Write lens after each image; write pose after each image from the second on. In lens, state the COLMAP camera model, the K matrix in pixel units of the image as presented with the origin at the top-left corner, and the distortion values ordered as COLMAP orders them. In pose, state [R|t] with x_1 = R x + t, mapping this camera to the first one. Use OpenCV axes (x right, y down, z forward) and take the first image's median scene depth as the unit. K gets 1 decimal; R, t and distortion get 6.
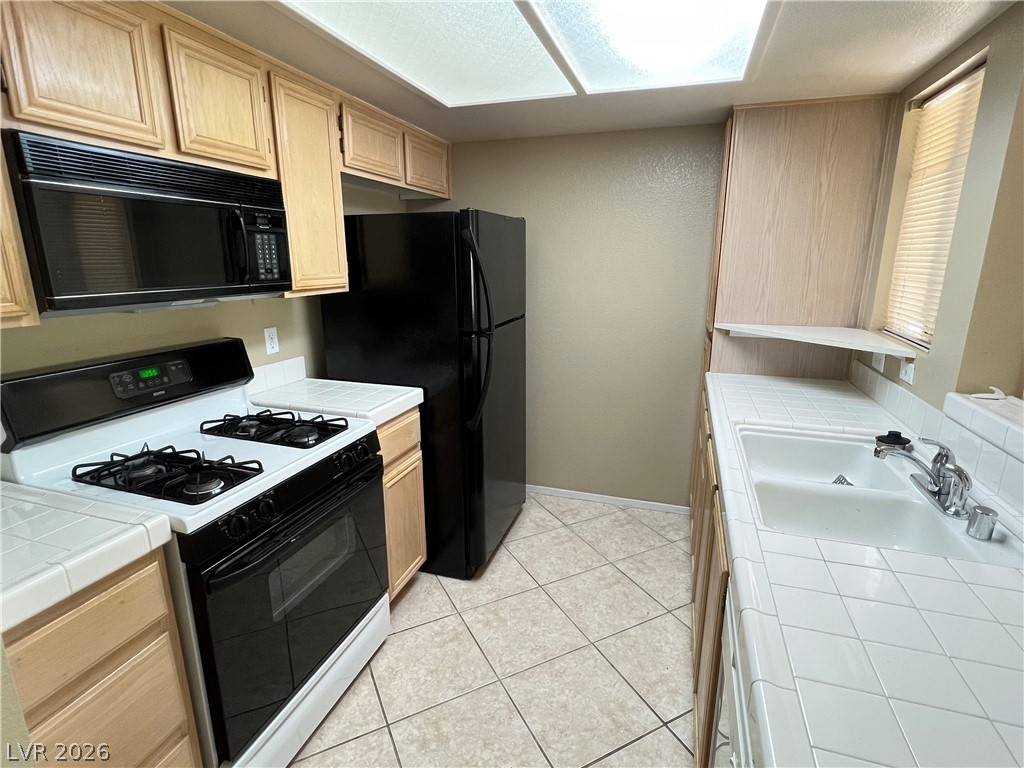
lens RADIAL K [[508.0, 0, 510.1], [0, 508.0, 383.1], [0, 0, 1]] dist [-0.010496, 0.001156]
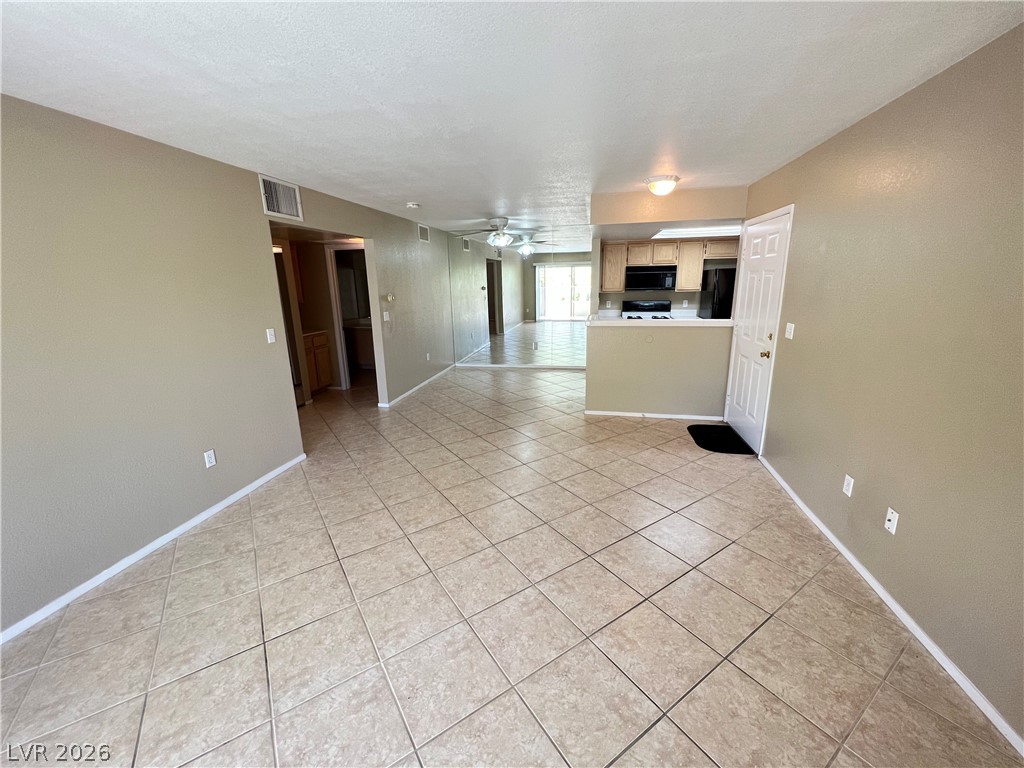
lens RADIAL K [[412.8, 0, 511.3], [0, 412.8, 377.5], [0, 0, 1]] dist [-0.002670, 0.000339]
pose [[0.122124, 0.226488, -0.966327, 3.003532], [-0.217465, 0.956064, 0.196599, 0.147445], [0.968398, 0.186133, 0.166012, -0.818915]]
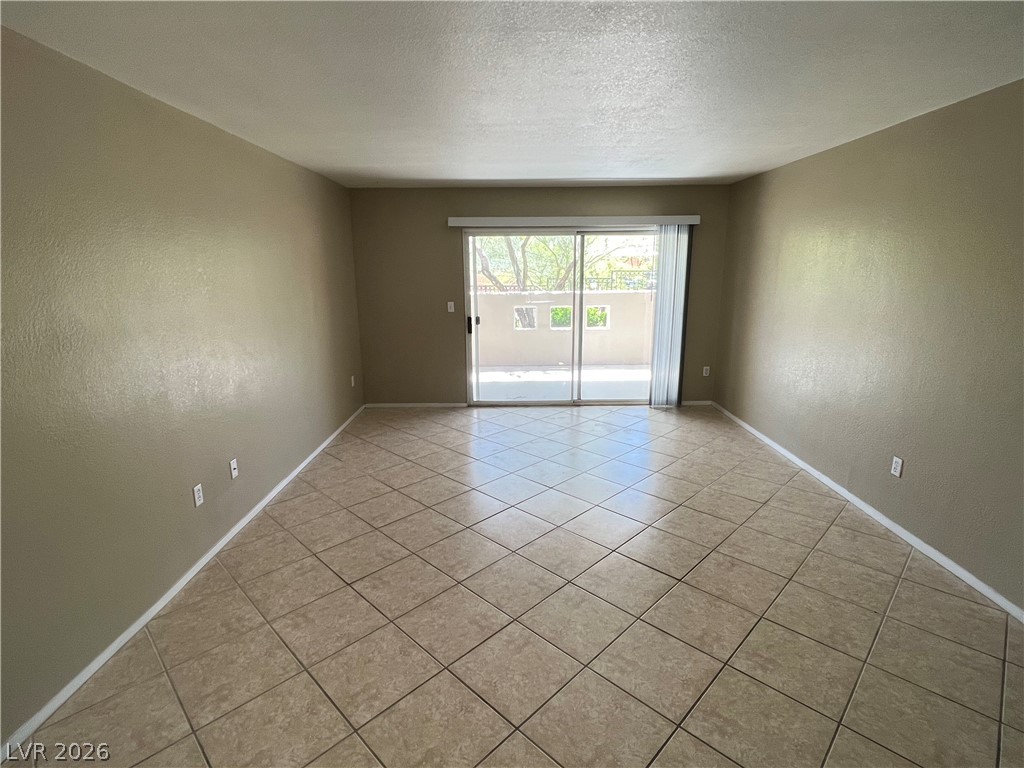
lens RADIAL K [[508.0, 0, 510.2], [0, 508.0, 390.0], [0, 0, 1]] dist [-0.010496, 0.001156]
pose [[-0.316542, -0.227752, 0.920831, 0.336875], [0.227903, 0.924055, 0.306893, -0.044577], [-0.920794, 0.307005, -0.240596, -0.109942]]
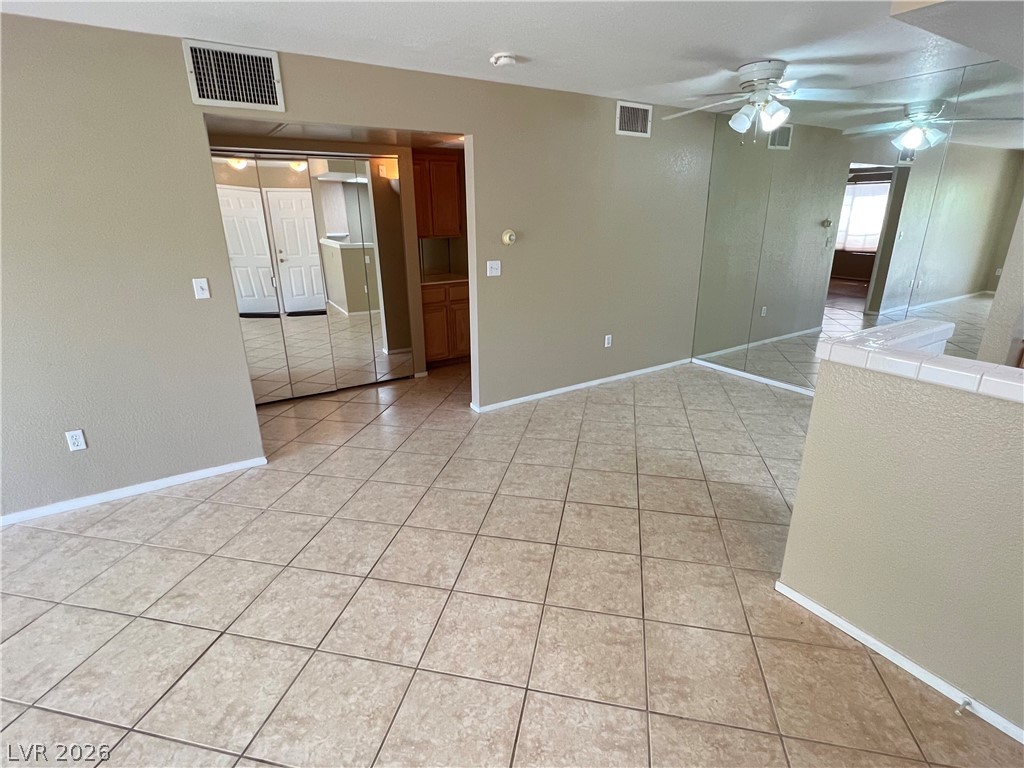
lens RADIAL K [[508.0, 0, 529.1], [0, 508.0, 376.7], [0, 0, 1]] dist [-0.010496, 0.001156]
pose [[-0.627166, 0.246722, -0.738777, 1.650217], [-0.177929, 0.878042, 0.444279, -0.071888], [0.758290, 0.410087, -0.506779, 0.089086]]
